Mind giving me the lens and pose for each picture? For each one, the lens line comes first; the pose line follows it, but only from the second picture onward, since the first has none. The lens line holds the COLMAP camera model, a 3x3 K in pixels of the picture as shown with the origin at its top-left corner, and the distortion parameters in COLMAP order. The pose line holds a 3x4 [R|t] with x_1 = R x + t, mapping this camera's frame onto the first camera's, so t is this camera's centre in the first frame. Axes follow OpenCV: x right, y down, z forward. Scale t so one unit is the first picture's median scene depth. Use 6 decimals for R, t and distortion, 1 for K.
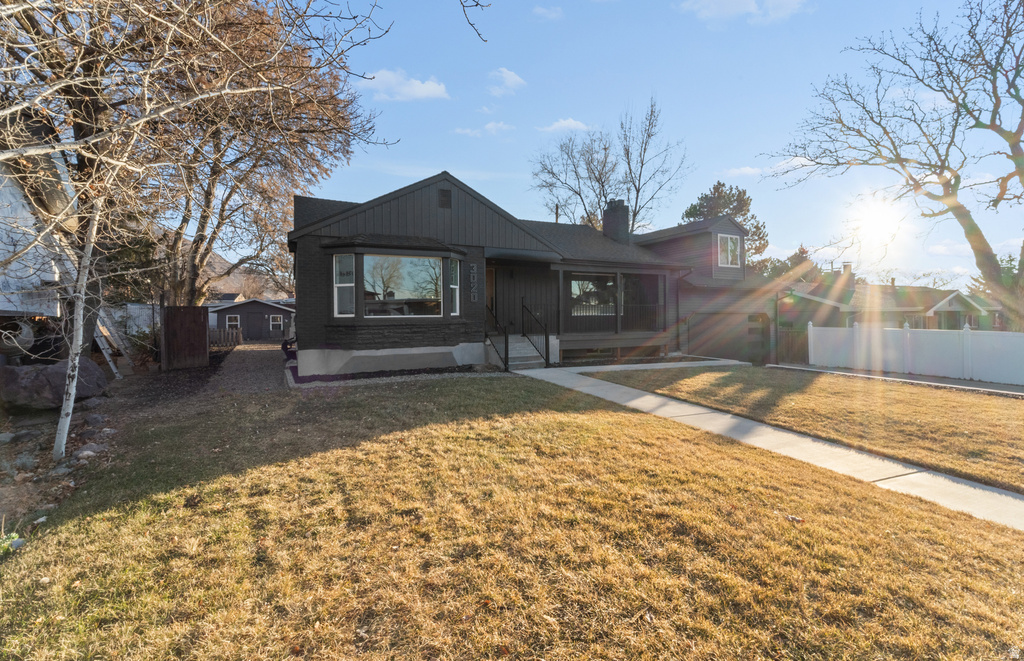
lens RADIAL K [[437.2, 0, 509.1], [0, 437.2, 328.3], [0, 0, 1]] dist [0.002298, 0.000083]
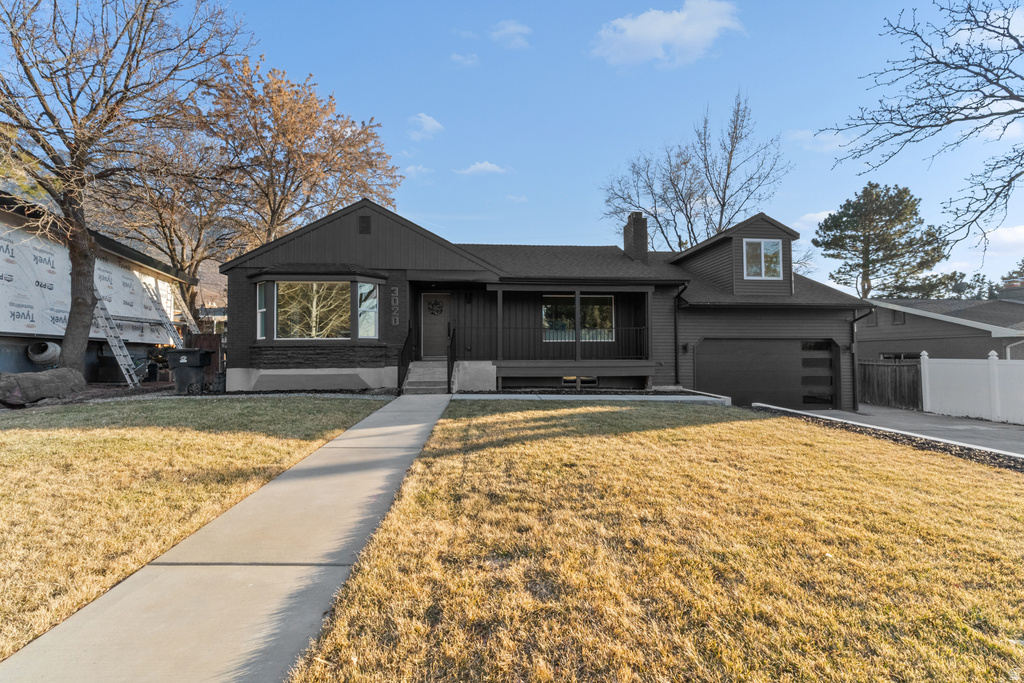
lens RADIAL K [[402.3, 0, 514.8], [0, 402.3, 359.7], [0, 0, 1]] dist [0.003907, 0.000264]
pose [[0.932358, 0.012531, -0.361320, 0.507339], [-0.014651, 0.999888, -0.003128, 0.016994], [0.361240, 0.008210, 0.932437, 0.240285]]
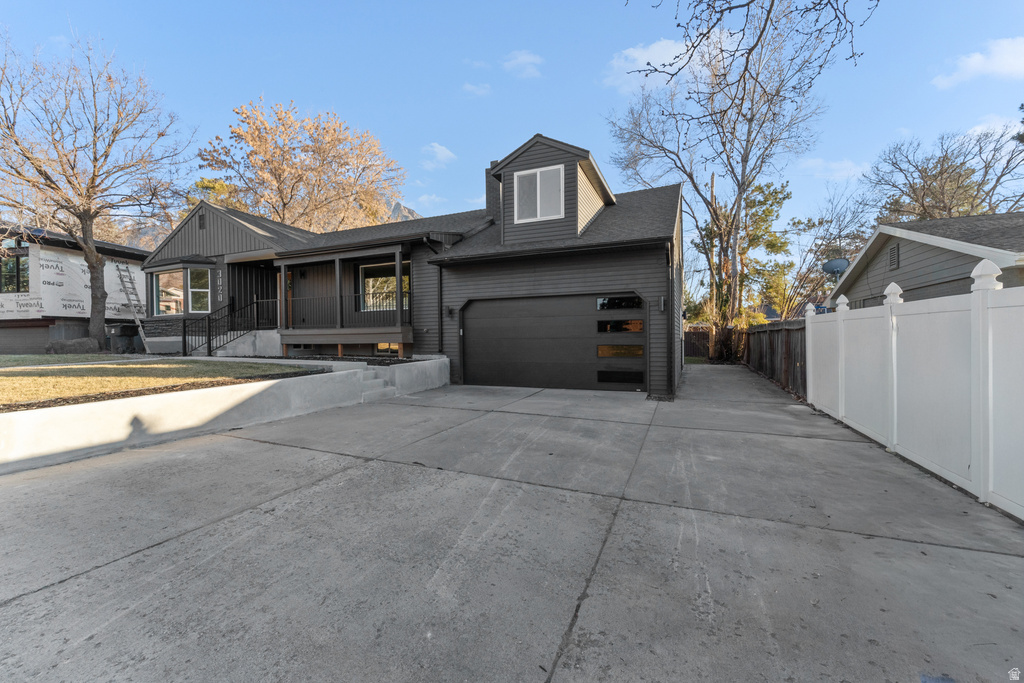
lens RADIAL K [[402.3, 0, 511.4], [0, 402.3, 338.2], [0, 0, 1]] dist [0.003907, 0.000264]
pose [[0.661453, 0.011455, -0.749899, 1.299286], [-0.005451, 0.999930, 0.010467, 0.025912], [0.749967, -0.002836, 0.661469, 0.862509]]
